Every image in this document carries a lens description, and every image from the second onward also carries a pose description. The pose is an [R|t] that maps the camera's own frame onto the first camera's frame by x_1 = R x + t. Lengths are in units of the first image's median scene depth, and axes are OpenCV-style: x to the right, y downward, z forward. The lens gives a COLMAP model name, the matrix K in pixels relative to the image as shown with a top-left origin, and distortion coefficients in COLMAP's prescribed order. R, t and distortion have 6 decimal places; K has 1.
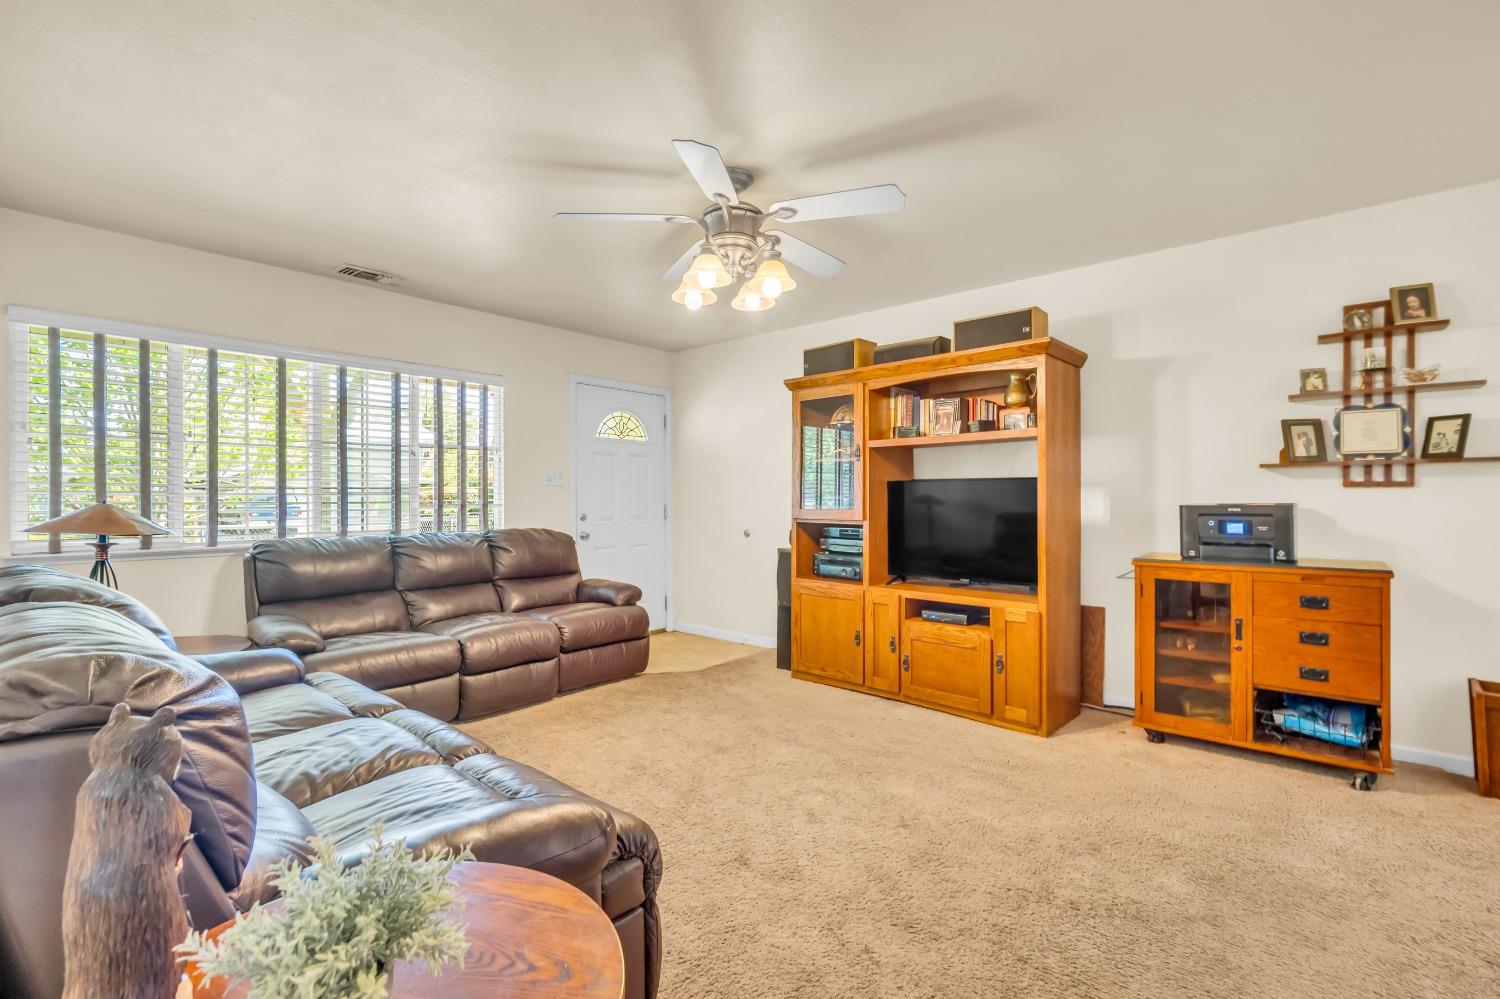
lens RADIAL K [[672.7, 0, 750.0], [0, 672.7, 499.5], [0, 0, 1]] dist [0.000107, 0.000163]
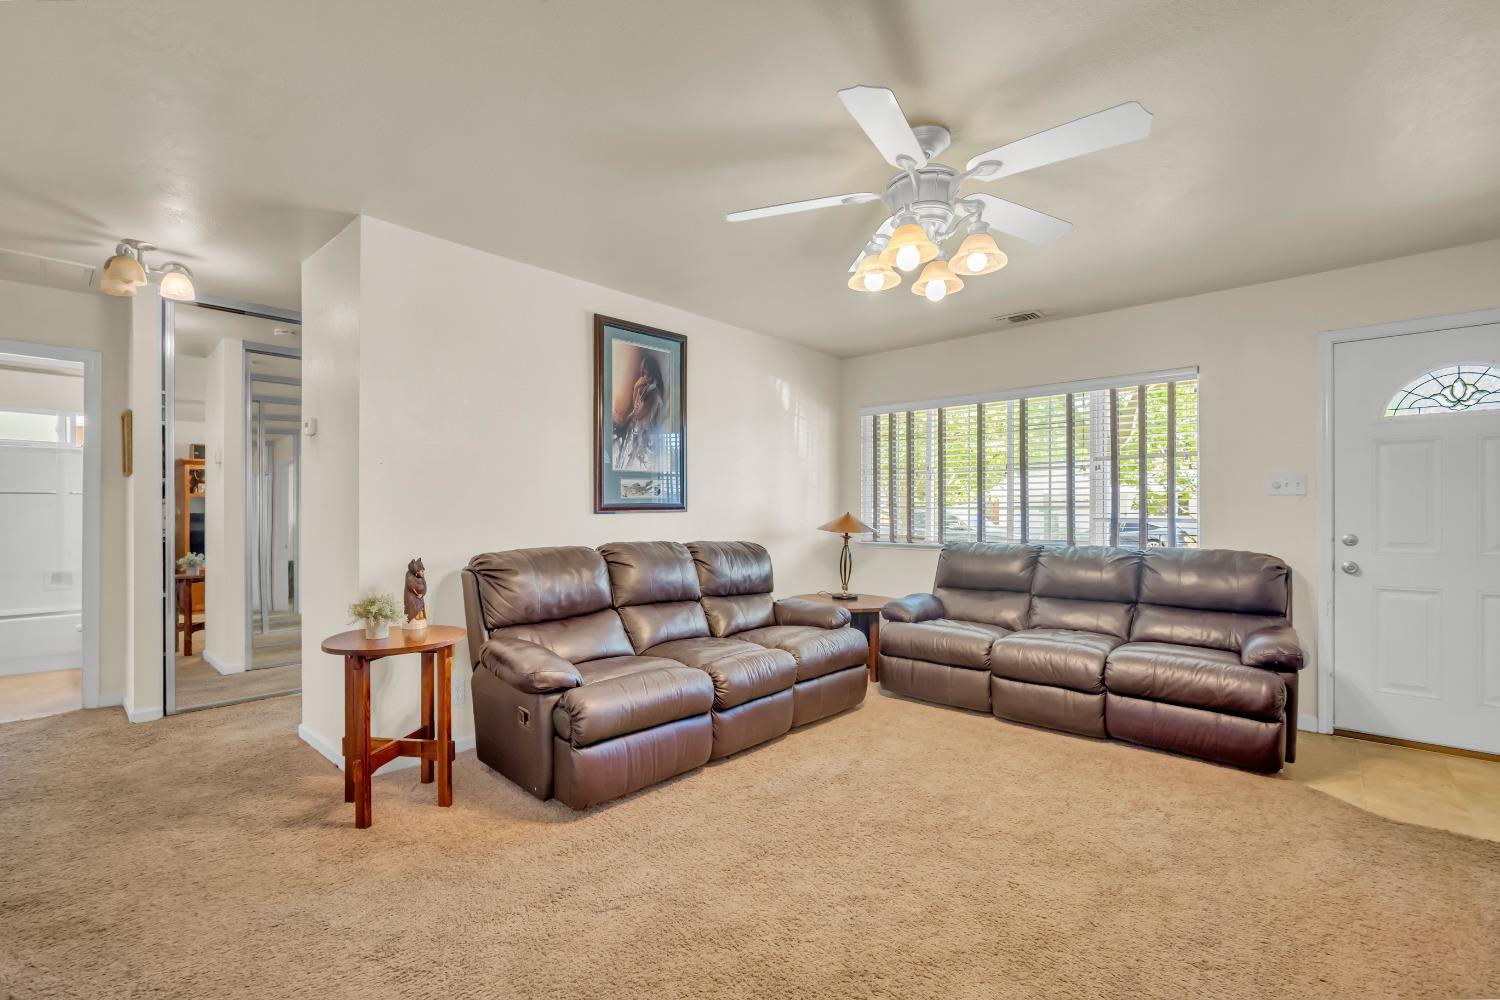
lens RADIAL K [[672.7, 0, 750.0], [0, 672.7, 500.0], [0, 0, 1]] dist [0.000107, 0.000163]
pose [[-0.022142, -0.013119, -0.999669, 0.644650], [-0.003302, 0.999909, -0.013049, -0.004621], [0.999749, 0.003012, -0.022183, 0.611588]]
